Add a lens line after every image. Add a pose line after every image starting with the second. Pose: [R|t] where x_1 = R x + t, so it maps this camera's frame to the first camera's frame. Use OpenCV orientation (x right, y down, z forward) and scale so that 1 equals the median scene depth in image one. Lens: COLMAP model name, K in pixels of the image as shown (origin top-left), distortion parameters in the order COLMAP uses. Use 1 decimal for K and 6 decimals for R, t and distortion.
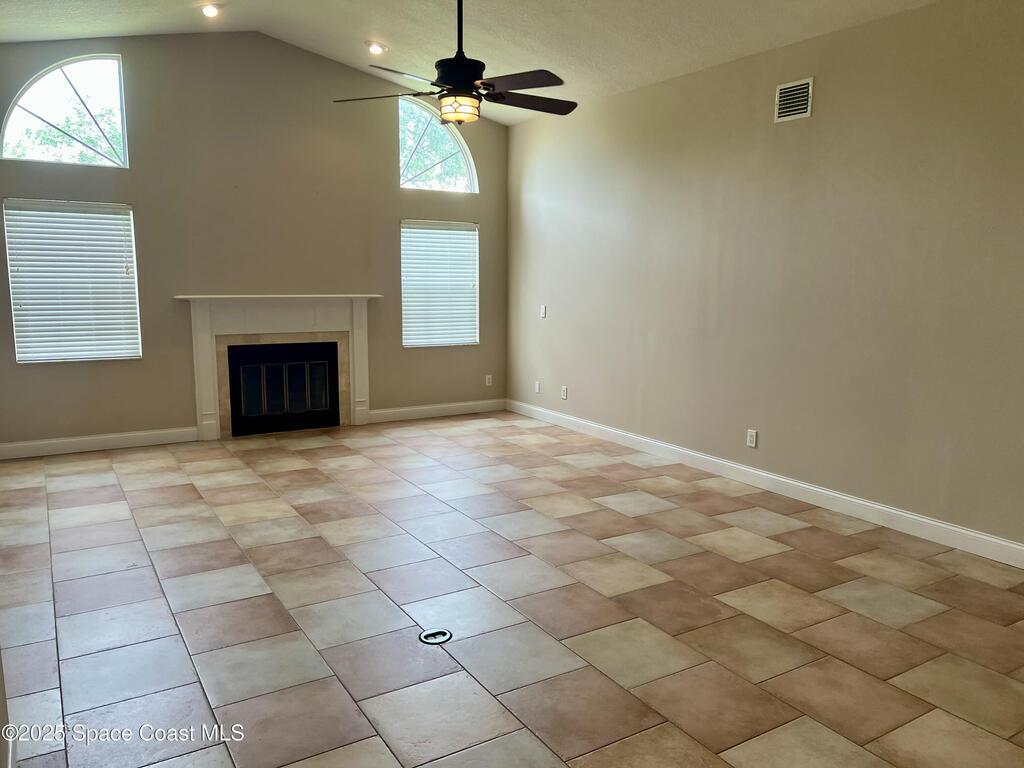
lens RADIAL K [[776.4, 0, 515.4], [0, 776.4, 390.5], [0, 0, 1]] dist [0.081864, -0.122106]
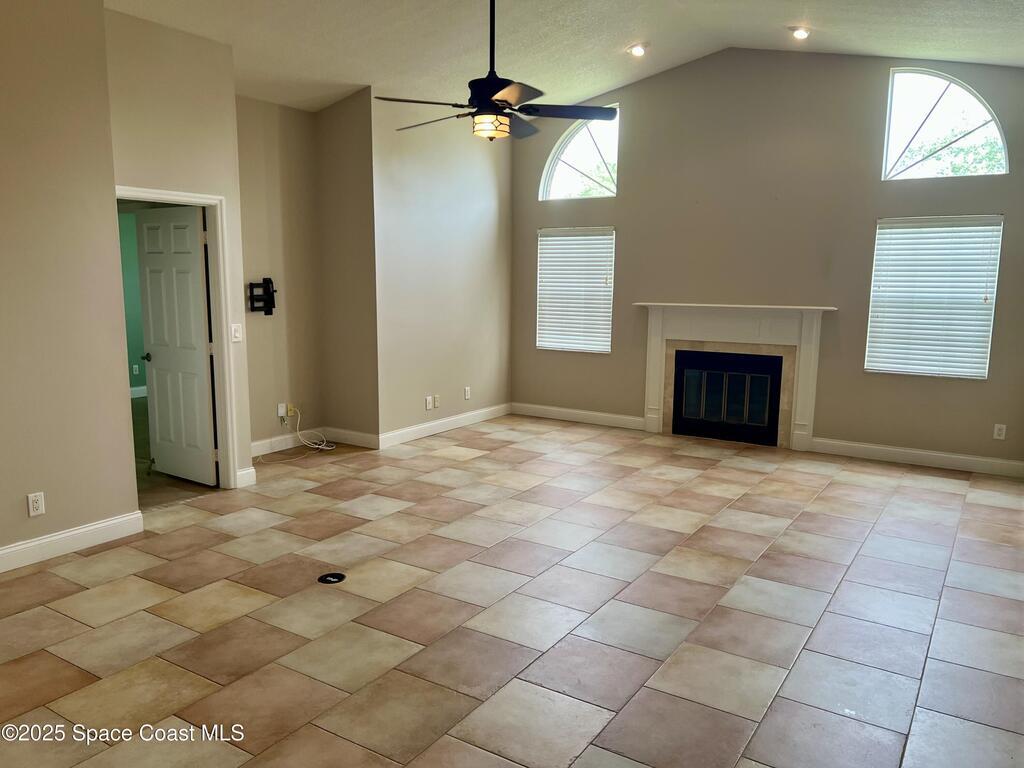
lens RADIAL K [[776.4, 0, 515.4], [0, 776.4, 390.5], [0, 0, 1]] dist [0.081864, -0.122106]
pose [[0.409095, 0.126655, -0.903659, 0.530750], [-0.140372, 0.987267, 0.074825, -0.051558], [0.901630, 0.096238, 0.421665, 0.352762]]
